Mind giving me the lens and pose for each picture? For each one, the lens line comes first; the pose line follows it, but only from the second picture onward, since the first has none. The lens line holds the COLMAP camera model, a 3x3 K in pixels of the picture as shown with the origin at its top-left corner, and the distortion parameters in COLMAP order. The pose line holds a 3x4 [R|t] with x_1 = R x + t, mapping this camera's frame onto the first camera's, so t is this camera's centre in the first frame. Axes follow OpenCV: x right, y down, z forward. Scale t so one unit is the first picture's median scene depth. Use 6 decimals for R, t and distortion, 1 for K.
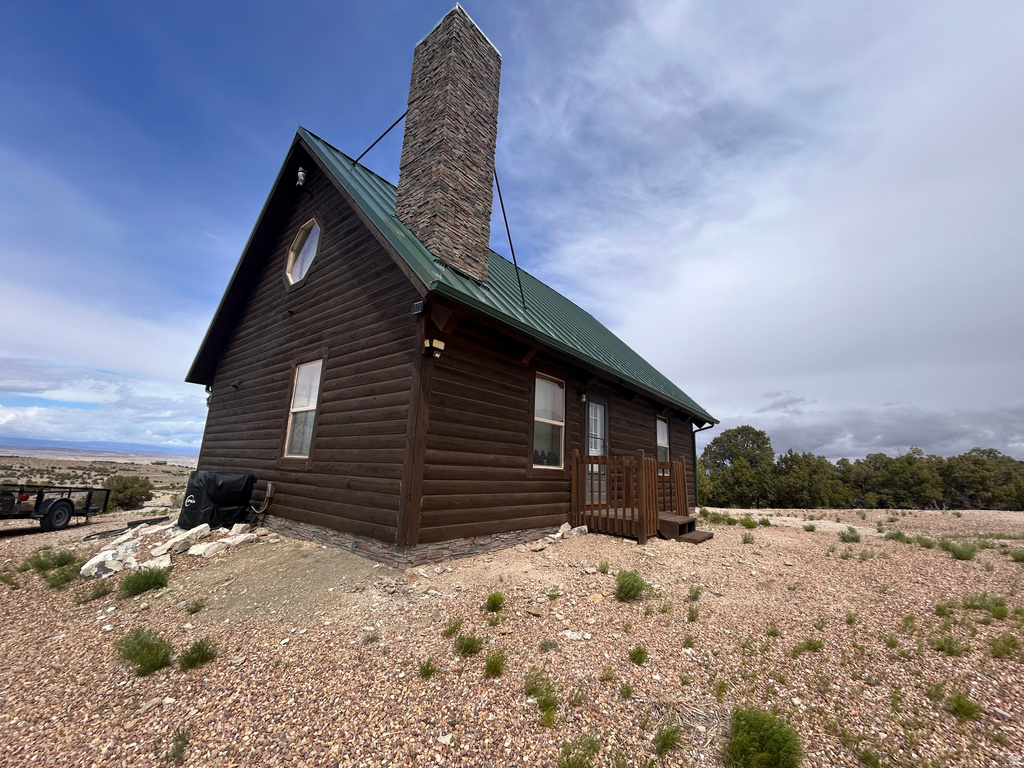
lens RADIAL K [[412.4, 0, 509.9], [0, 412.4, 379.7], [0, 0, 1]] dist [0.000169, -0.000743]
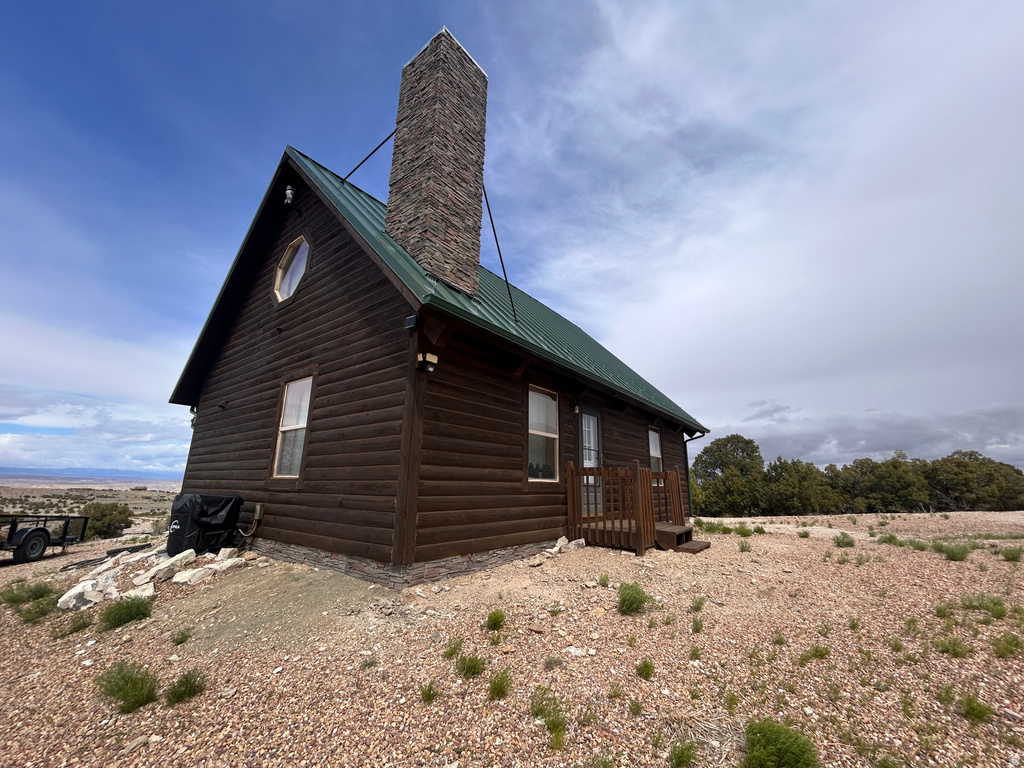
lens RADIAL K [[412.4, 0, 509.4], [0, 412.4, 379.5], [0, 0, 1]] dist [0.000169, -0.000743]
pose [[0.999407, -0.021887, 0.026592, -0.014875], [0.022838, 0.999089, -0.036038, 0.005996], [-0.025779, 0.036624, 0.998997, 0.004764]]
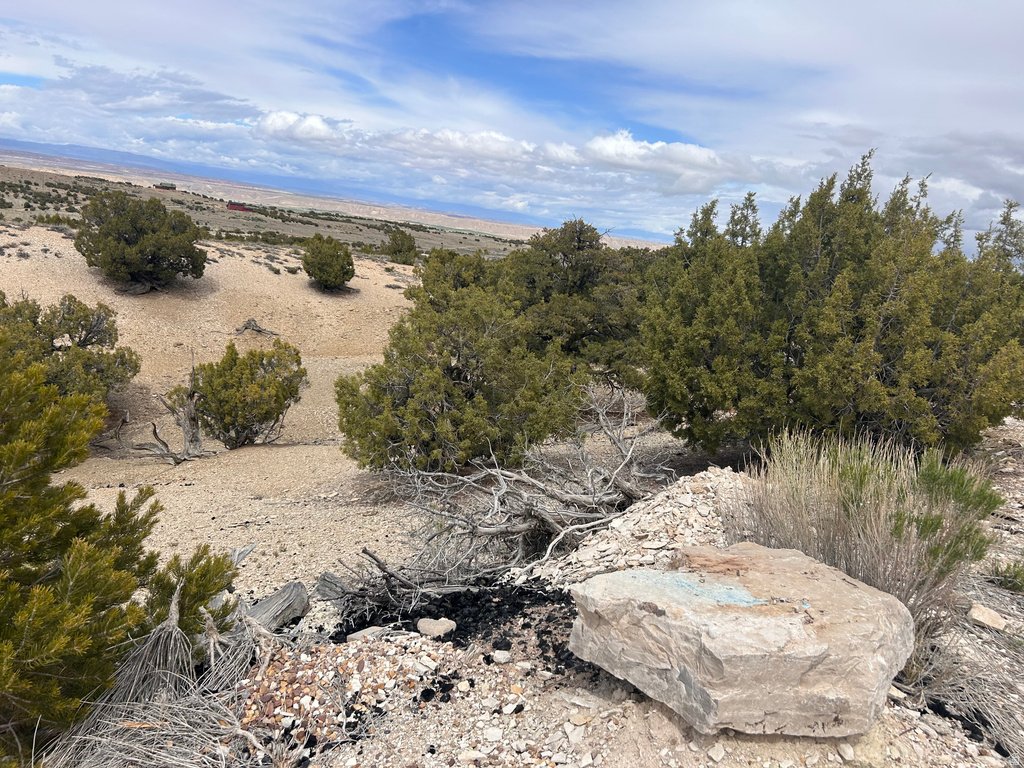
lens RADIAL K [[779.0, 0, 508.4], [0, 779.0, 382.6], [0, 0, 1]] dist [0.045077, -0.048892]
pose [[0.955054, 0.132120, -0.265359, -0.220034], [-0.018675, 0.920220, 0.390956, 0.059780], [0.295842, -0.368428, 0.881327, 0.219777]]
